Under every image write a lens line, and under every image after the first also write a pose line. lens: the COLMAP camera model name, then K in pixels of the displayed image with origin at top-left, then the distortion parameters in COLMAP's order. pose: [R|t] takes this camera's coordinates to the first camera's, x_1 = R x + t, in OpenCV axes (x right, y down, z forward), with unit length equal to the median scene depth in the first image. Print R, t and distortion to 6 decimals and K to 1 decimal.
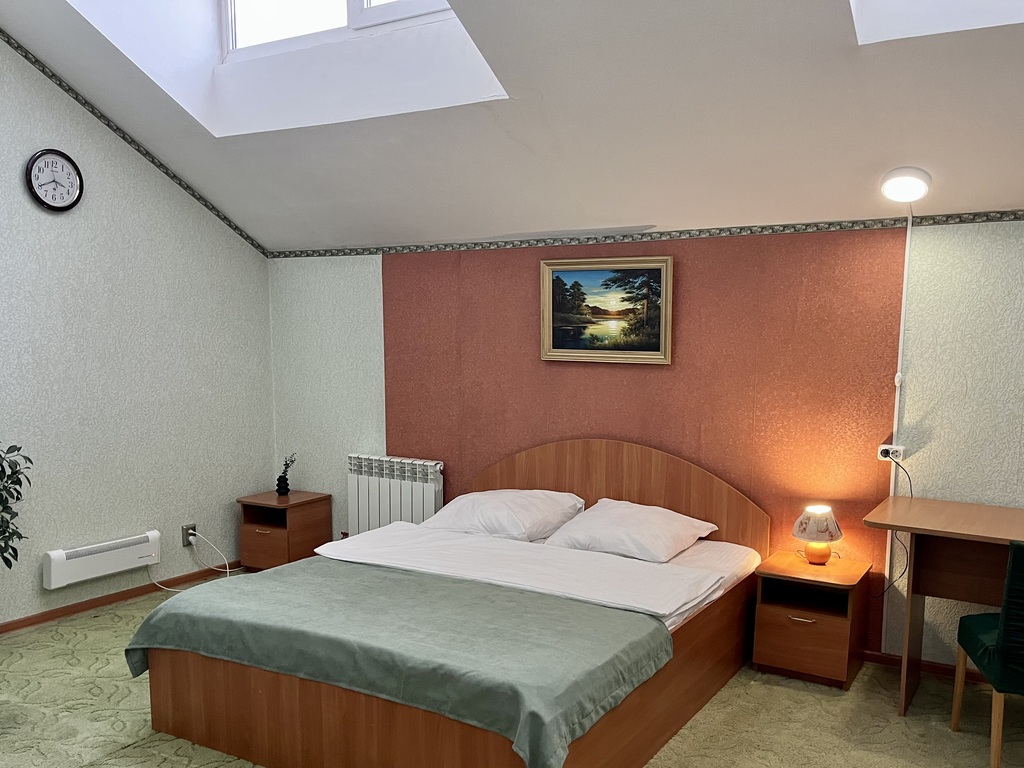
lens RADIAL K [[909.4, 0, 512.0], [0, 909.4, 384.0], [0, 0, 1]] dist [0.071603, 0.006477]
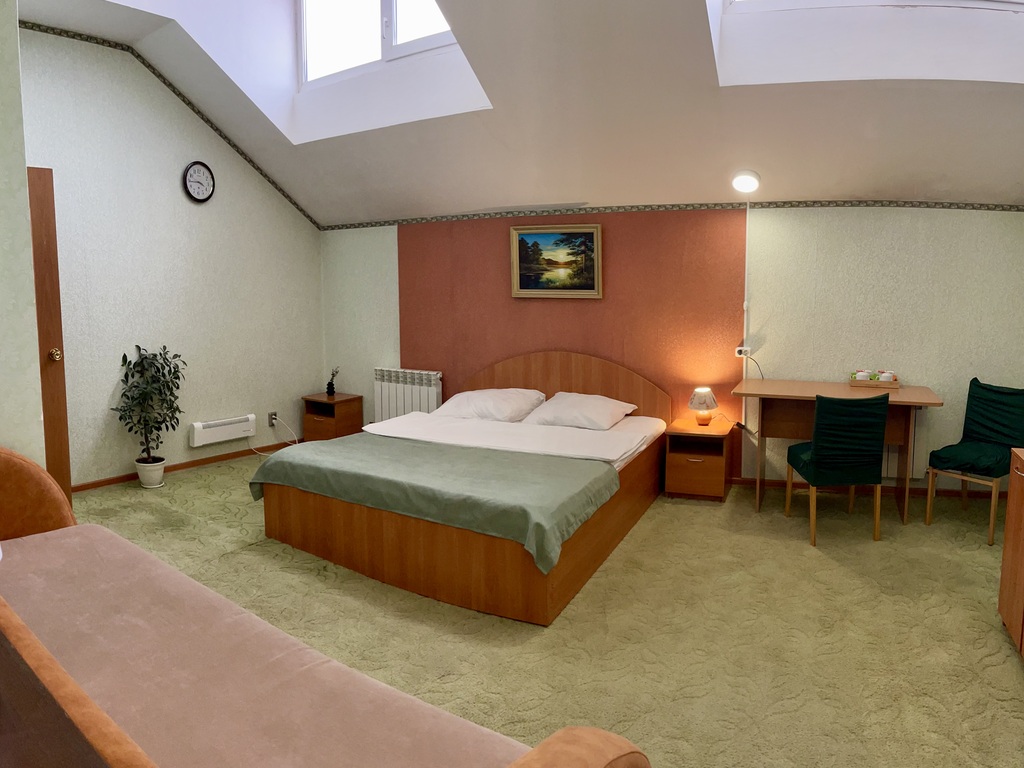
lens RADIAL K [[909.4, 0, 512.0], [0, 909.4, 384.0], [0, 0, 1]] dist [0.071603, 0.006477]
pose [[0.962673, -0.016247, 0.270180, -0.367199], [0.025864, 0.999151, -0.032075, 0.161269], [-0.269429, 0.037866, 0.962275, -0.363643]]
